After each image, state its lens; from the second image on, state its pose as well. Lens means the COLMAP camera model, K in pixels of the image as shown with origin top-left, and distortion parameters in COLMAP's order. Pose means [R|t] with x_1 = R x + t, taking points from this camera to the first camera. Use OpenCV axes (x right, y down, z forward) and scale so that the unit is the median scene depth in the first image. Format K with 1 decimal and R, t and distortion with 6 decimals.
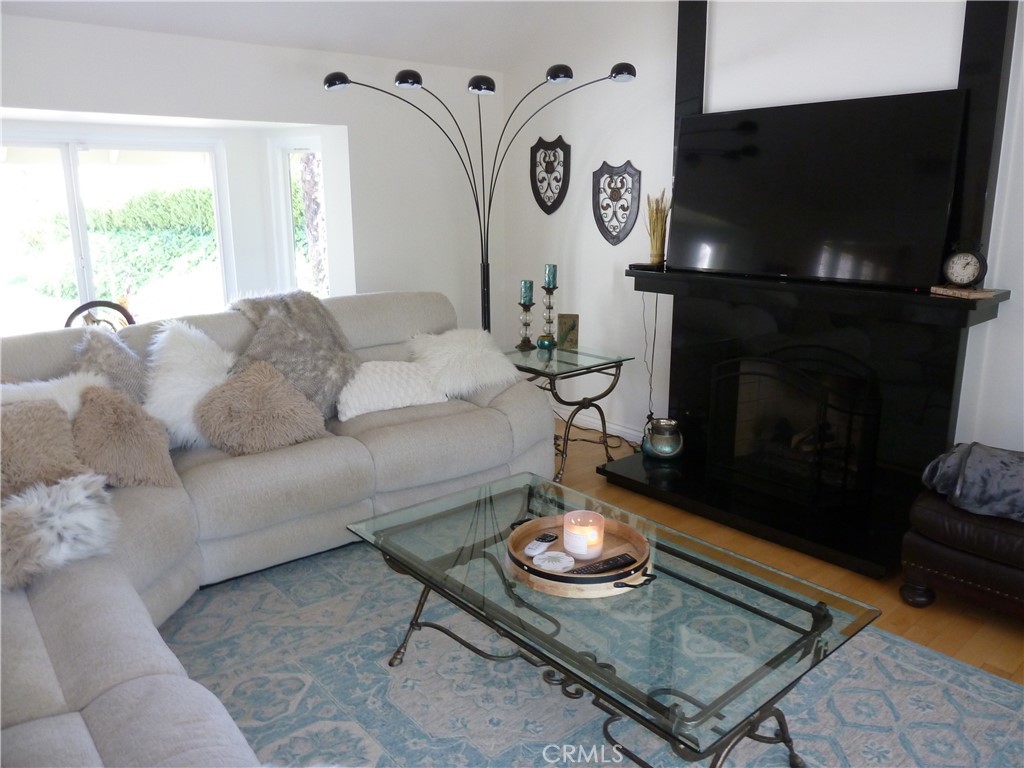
lens RADIAL K [[759.6, 0, 511.4], [0, 759.6, 381.7], [0, 0, 1]] dist [-0.039463, 0.017988]
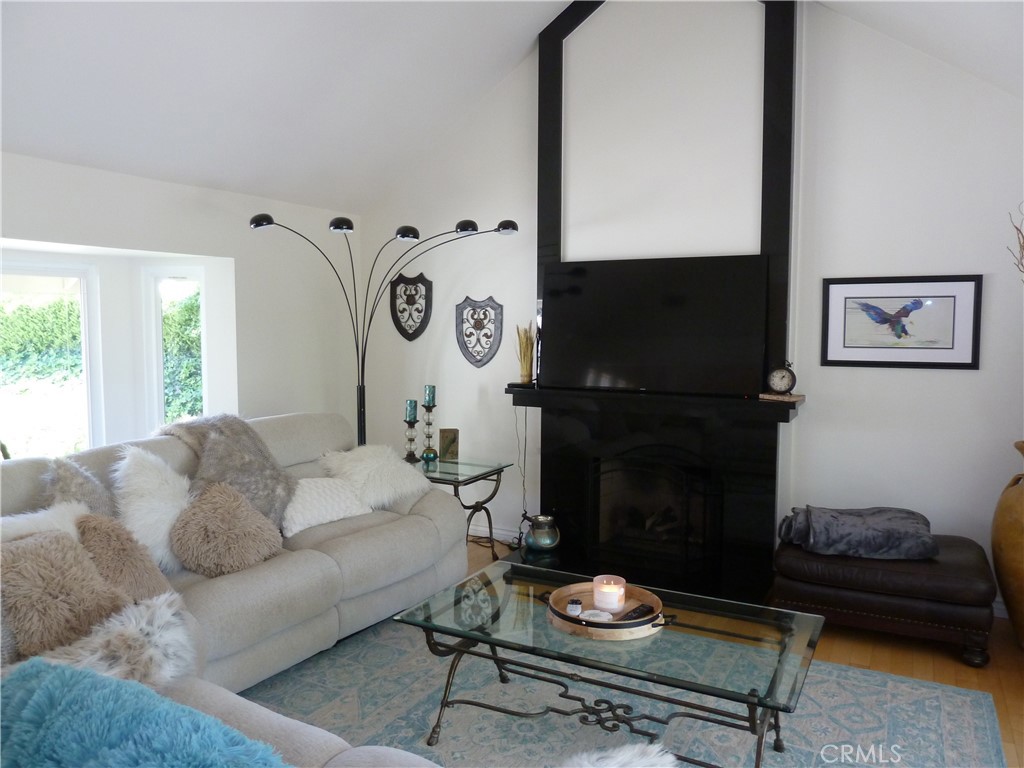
lens RADIAL K [[759.6, 0, 511.4], [0, 759.6, 381.4], [0, 0, 1]] dist [-0.039463, 0.017988]
pose [[0.934770, -0.018415, 0.354775, -0.316040], [0.074217, 0.986742, -0.144332, 0.014083], [-0.347414, 0.161248, 0.923744, -0.105349]]
